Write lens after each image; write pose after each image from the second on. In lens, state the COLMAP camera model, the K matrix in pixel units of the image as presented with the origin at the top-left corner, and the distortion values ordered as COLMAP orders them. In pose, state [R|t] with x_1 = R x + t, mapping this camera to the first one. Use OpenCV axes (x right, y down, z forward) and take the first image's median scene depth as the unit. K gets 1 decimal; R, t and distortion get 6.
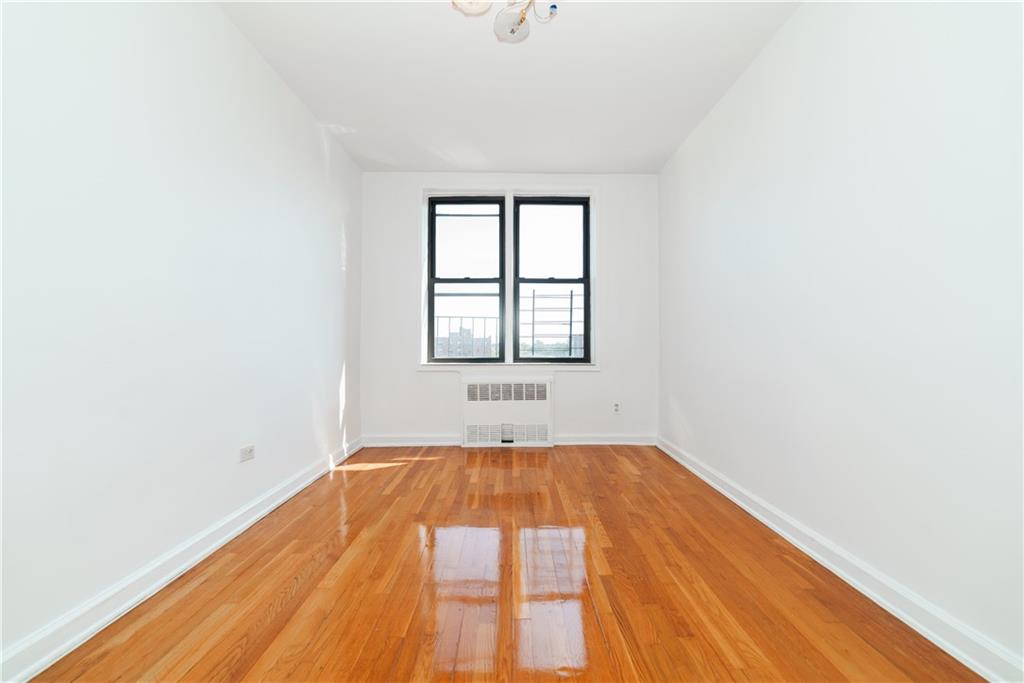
lens RADIAL K [[412.9, 0, 512.0], [0, 412.9, 341.5], [0, 0, 1]] dist [-0.000646, 0.000173]
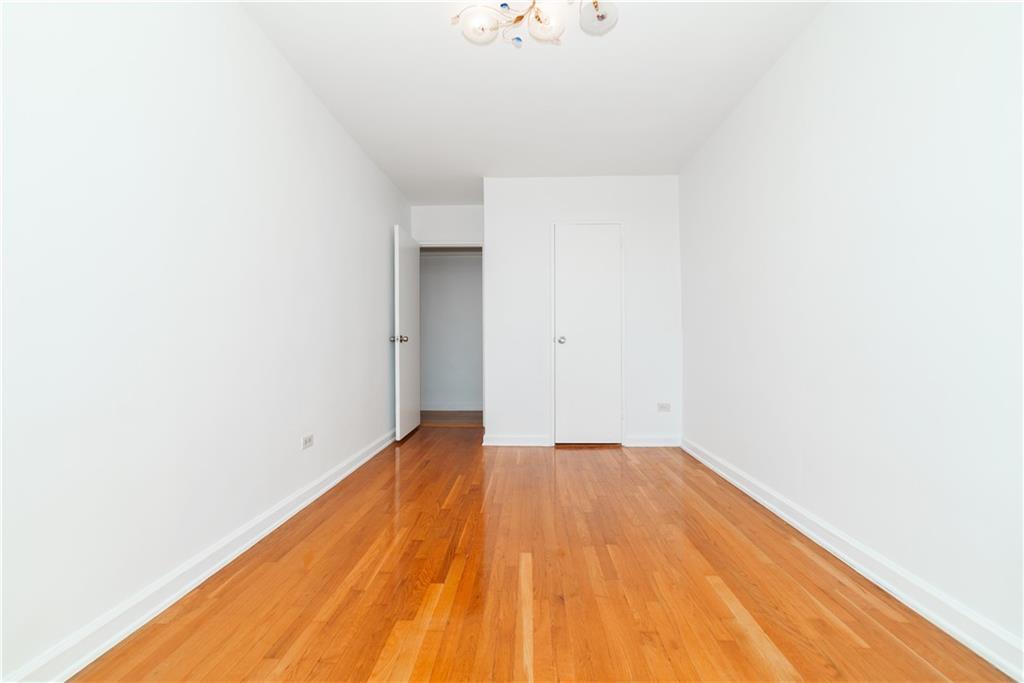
lens RADIAL K [[412.9, 0, 512.0], [0, 412.9, 341.5], [0, 0, 1]] dist [-0.000646, 0.000173]
pose [[-0.998804, 0.002068, 0.048857, 0.002368], [0.001261, 0.999862, -0.016545, 0.012009], [-0.048885, -0.016464, -0.998669, 2.054288]]
